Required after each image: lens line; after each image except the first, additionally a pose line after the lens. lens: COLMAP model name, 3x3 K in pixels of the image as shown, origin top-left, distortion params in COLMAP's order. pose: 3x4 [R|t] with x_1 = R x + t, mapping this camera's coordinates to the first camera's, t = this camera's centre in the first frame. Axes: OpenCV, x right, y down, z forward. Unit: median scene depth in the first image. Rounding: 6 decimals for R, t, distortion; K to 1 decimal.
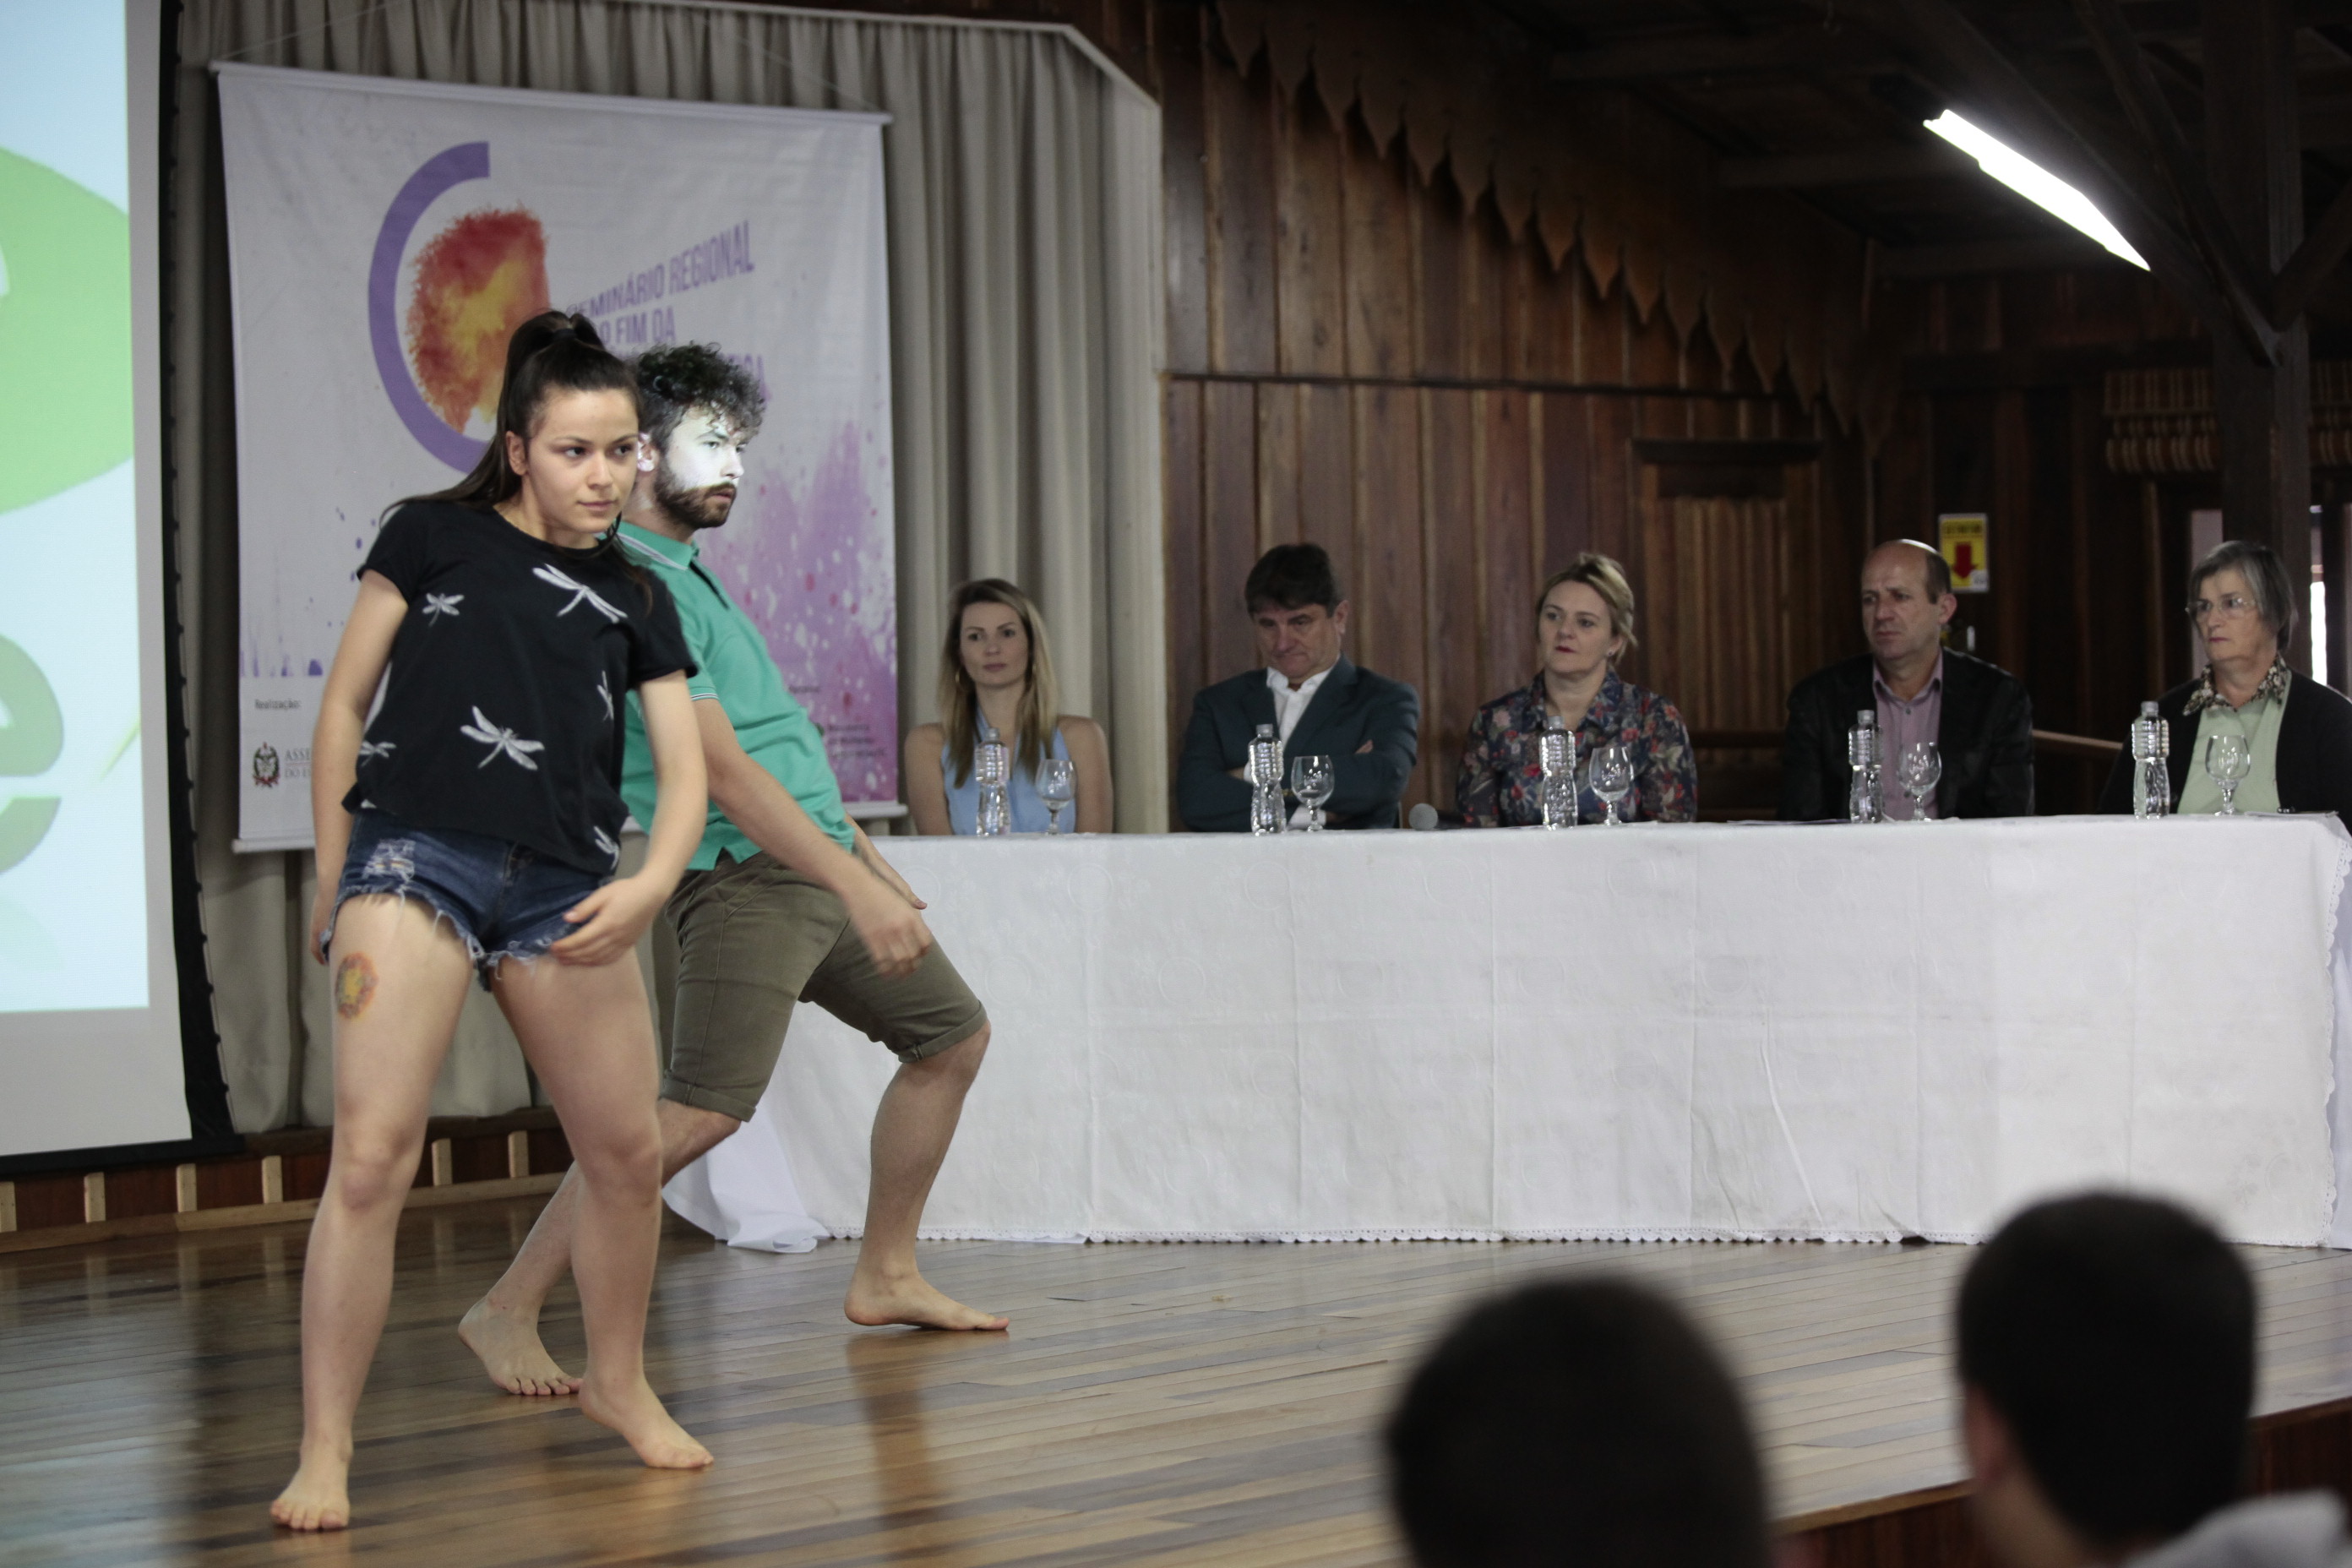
lens RADIAL K [[6112.9, 0, 1176.0], [0, 6112.9, 784.0], [0, 0, 1]] dist [-0.153679, 0.317542]
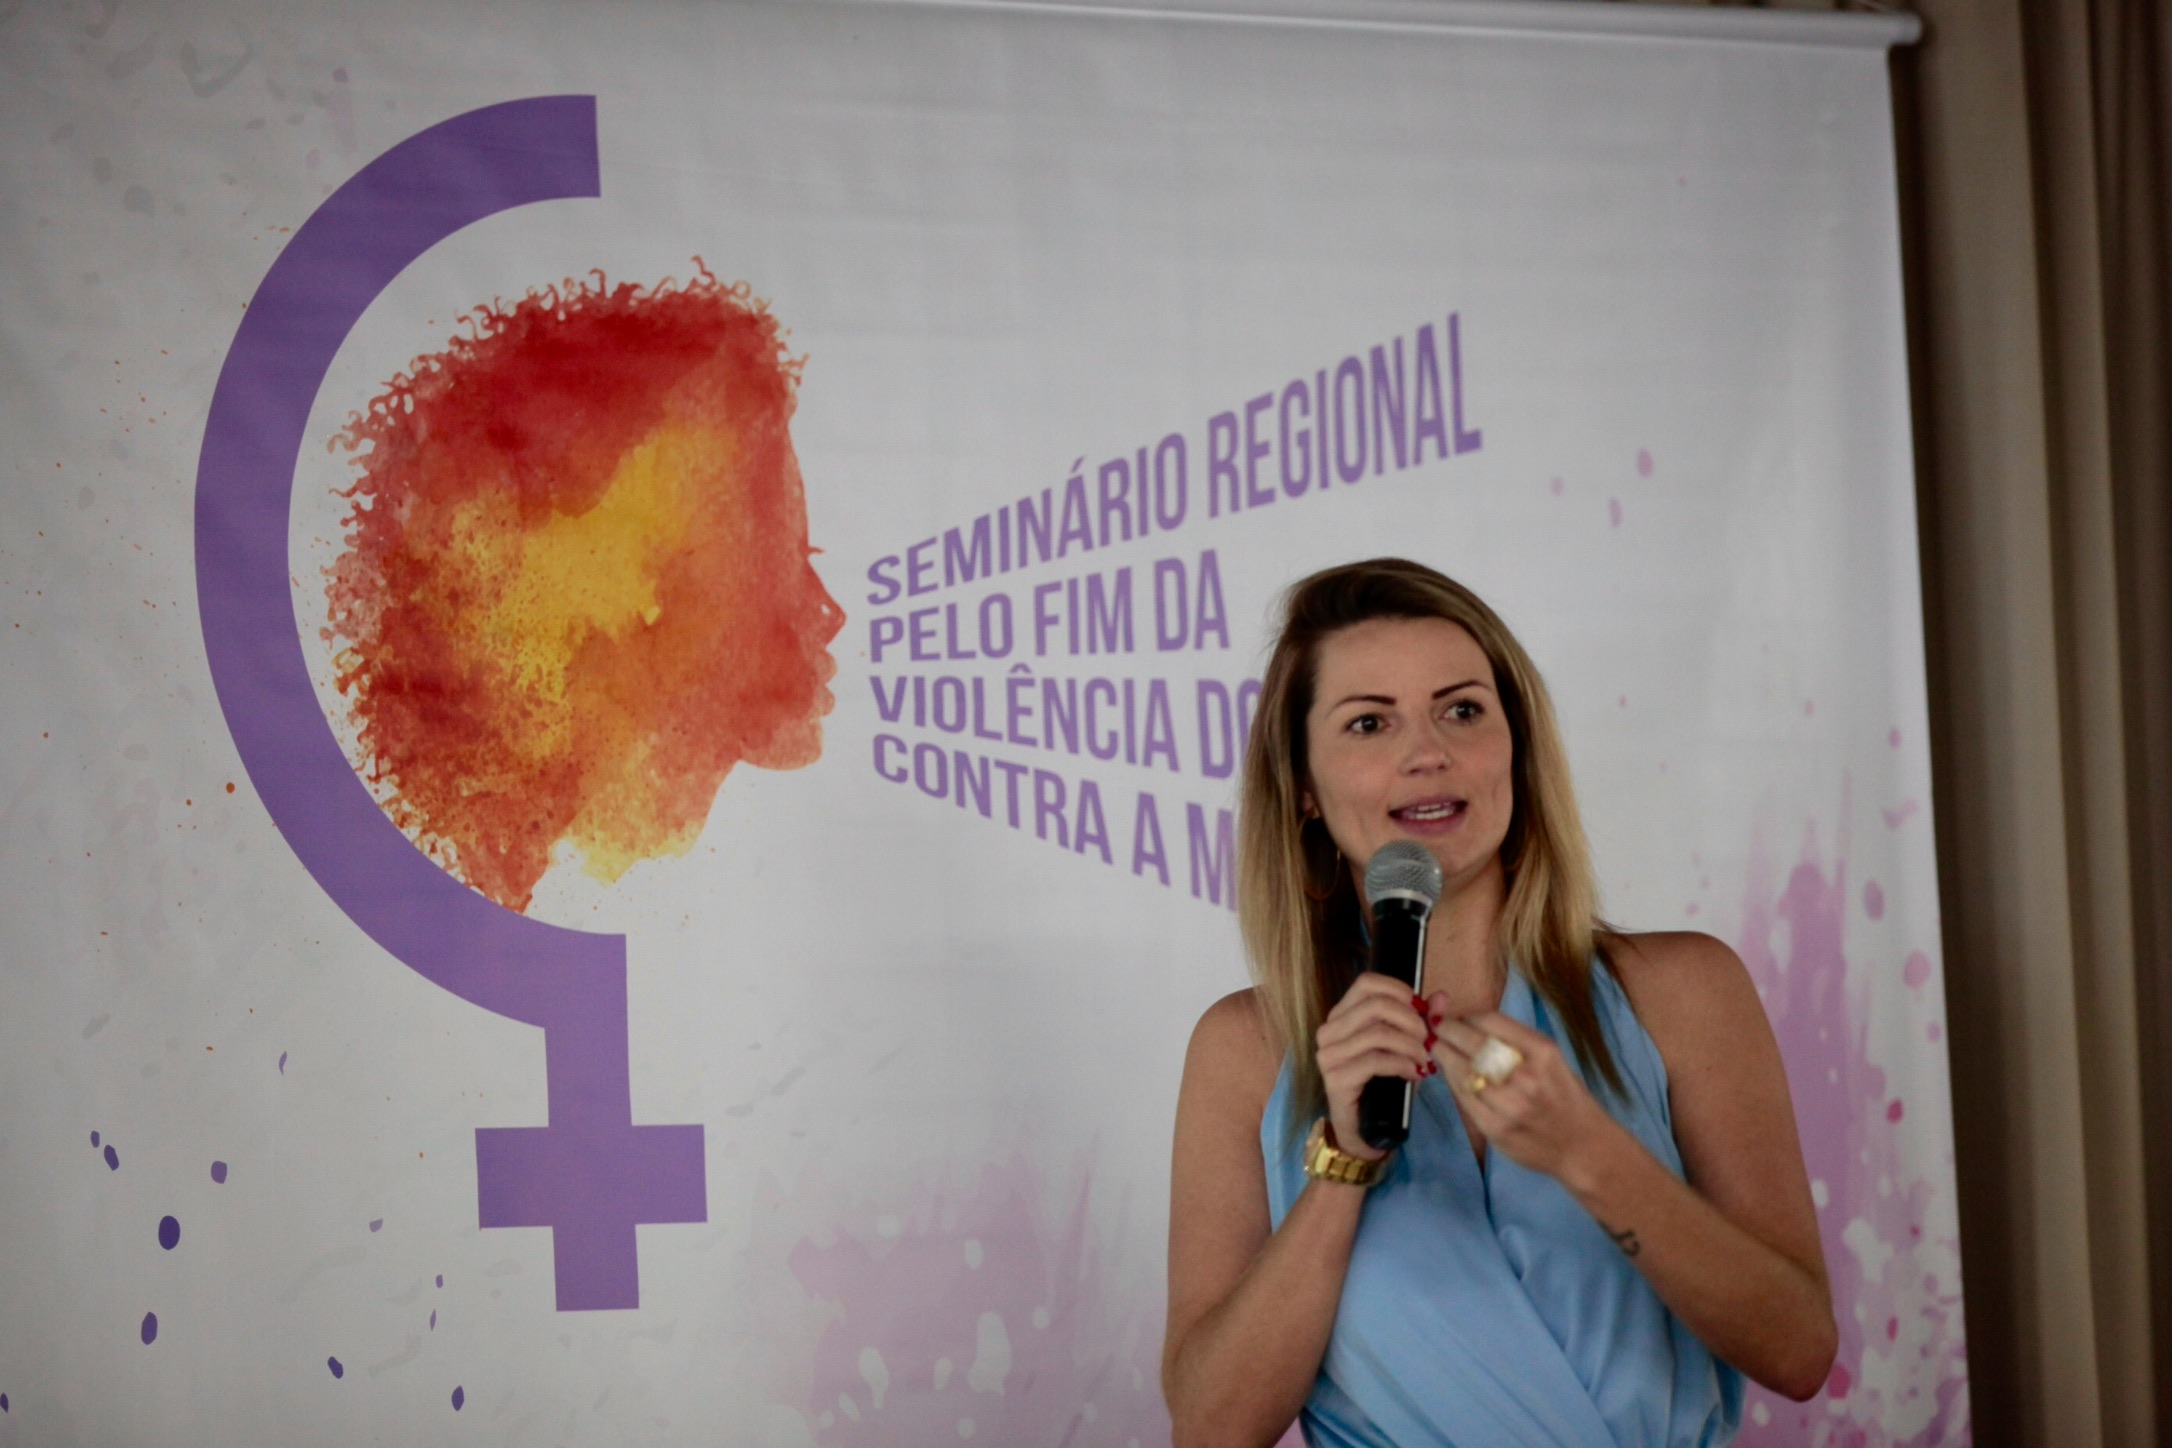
lens RADIAL K [[9792.5, 0, 1084.7], [0, 9792.5, 697.9], [0, 0, 1]] dist [0.729395, -3.020591]
pose [[0.956998, -0.049527, -0.285835, 0.072119], [0.020212, 0.994308, -0.104614, -0.008773], [0.289389, 0.094338, 0.952552, 0.429471]]
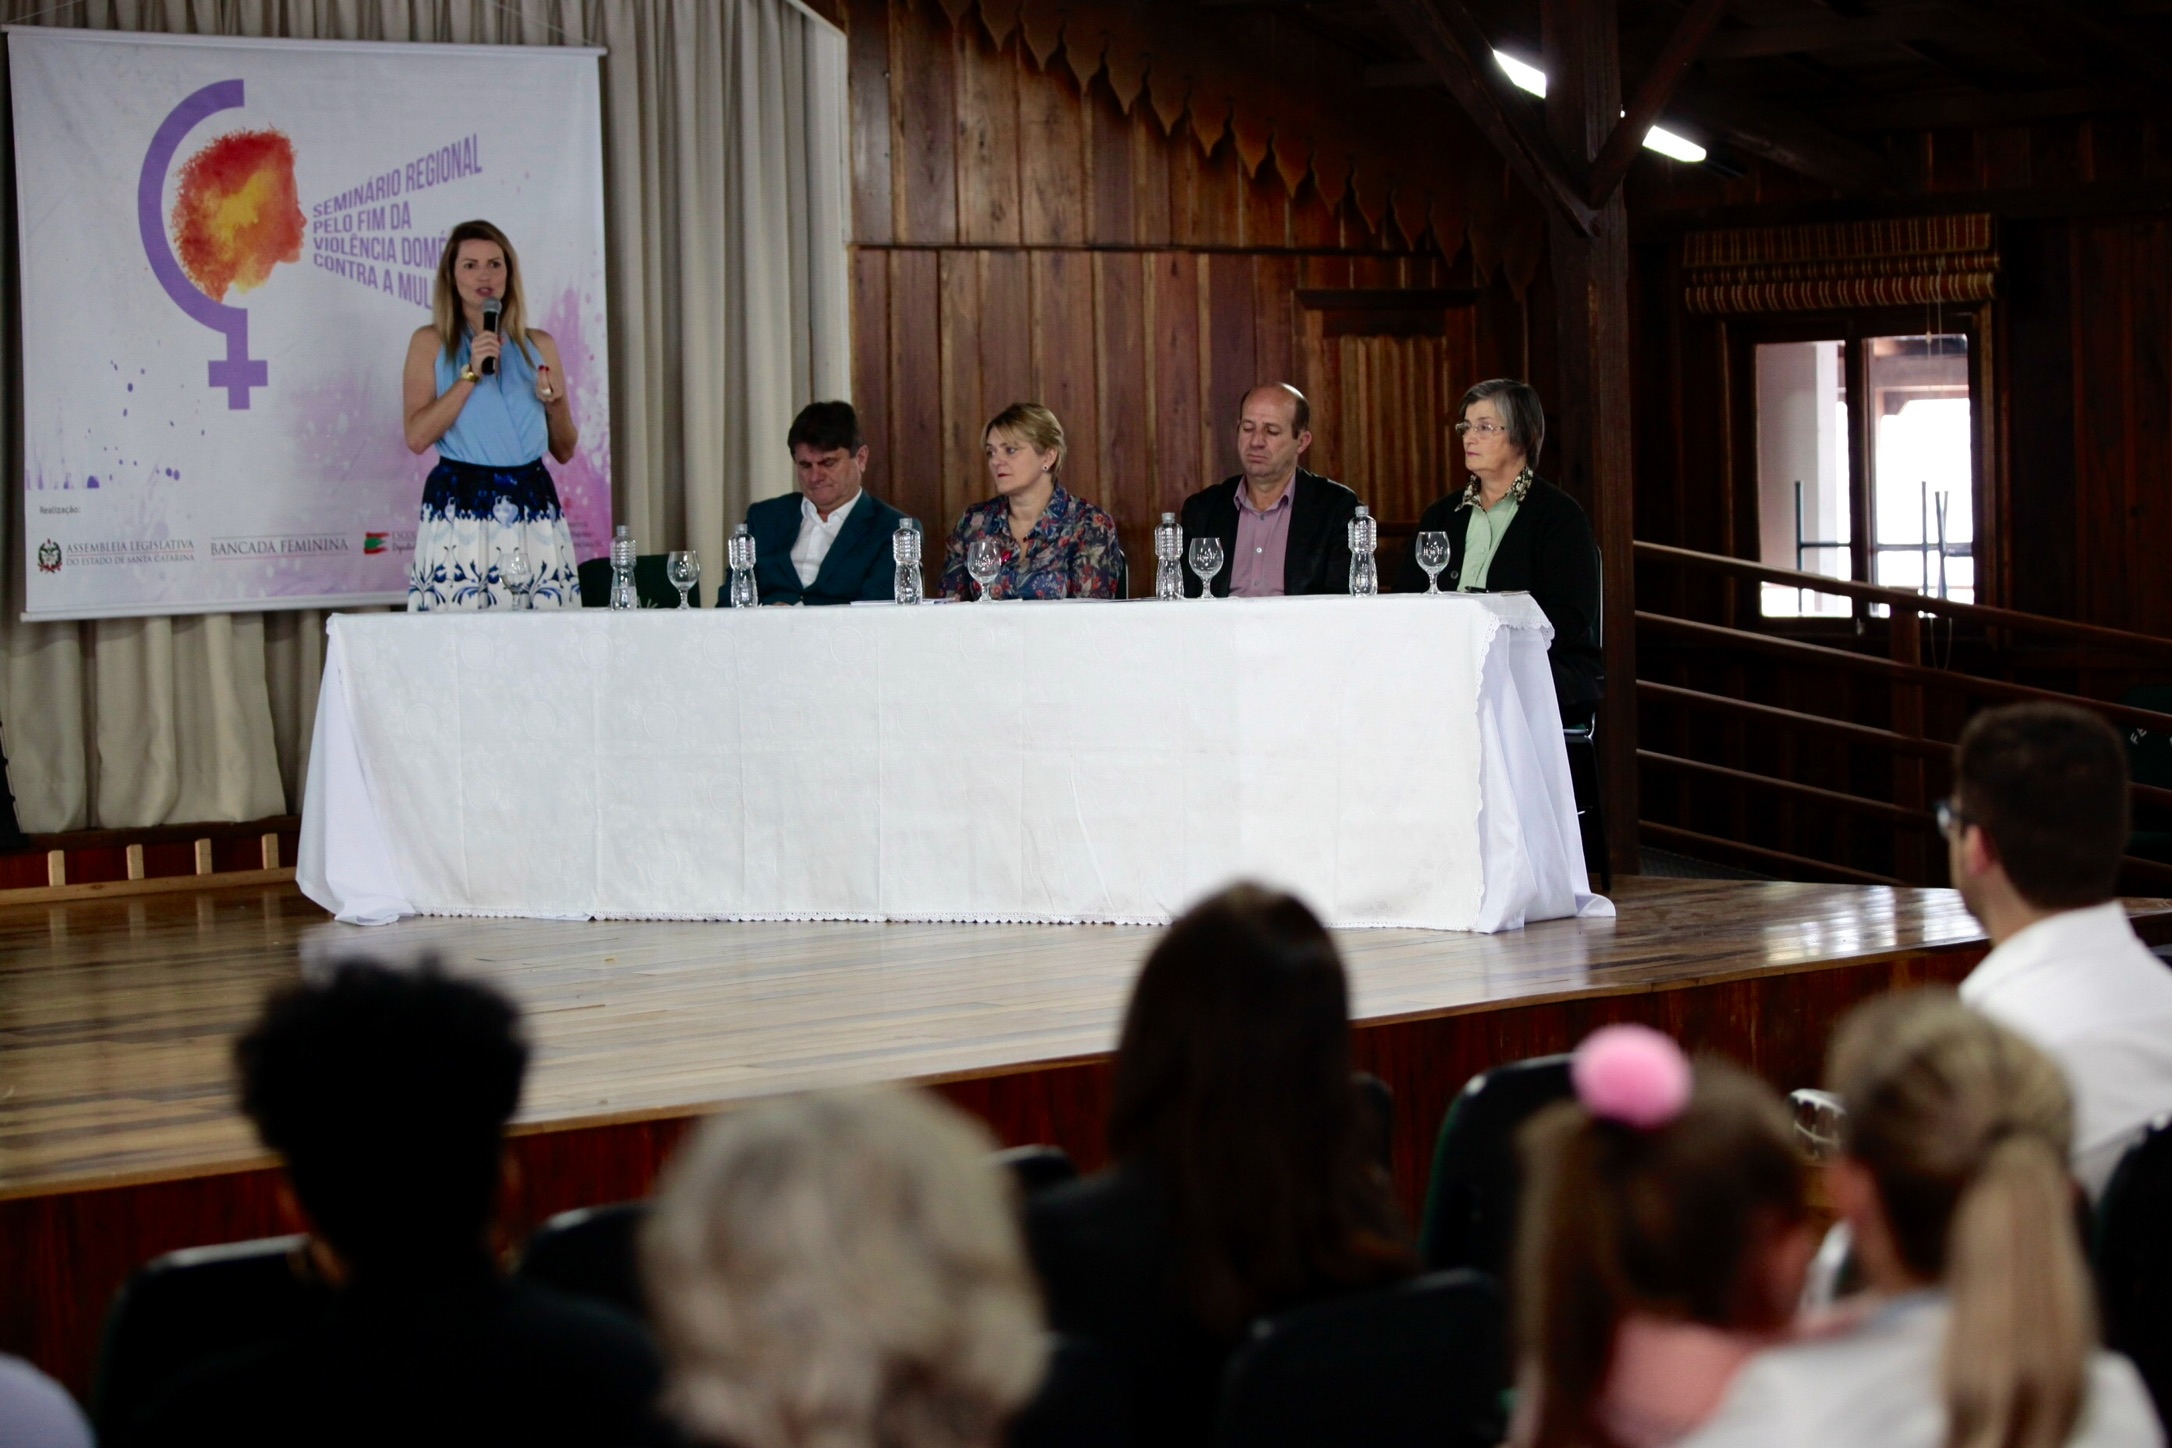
lens RADIAL K [[5231.7, 0, 1086.0], [0, 5231.7, 724.0], [0, 0, 1]] dist [-0.219170, 0.518595]
pose [[0.991825, 0.003241, -0.127565, 0.194549], [0.000969, 0.999457, 0.032925, -0.003183], [0.127602, -0.032779, 0.991284, -0.080698]]
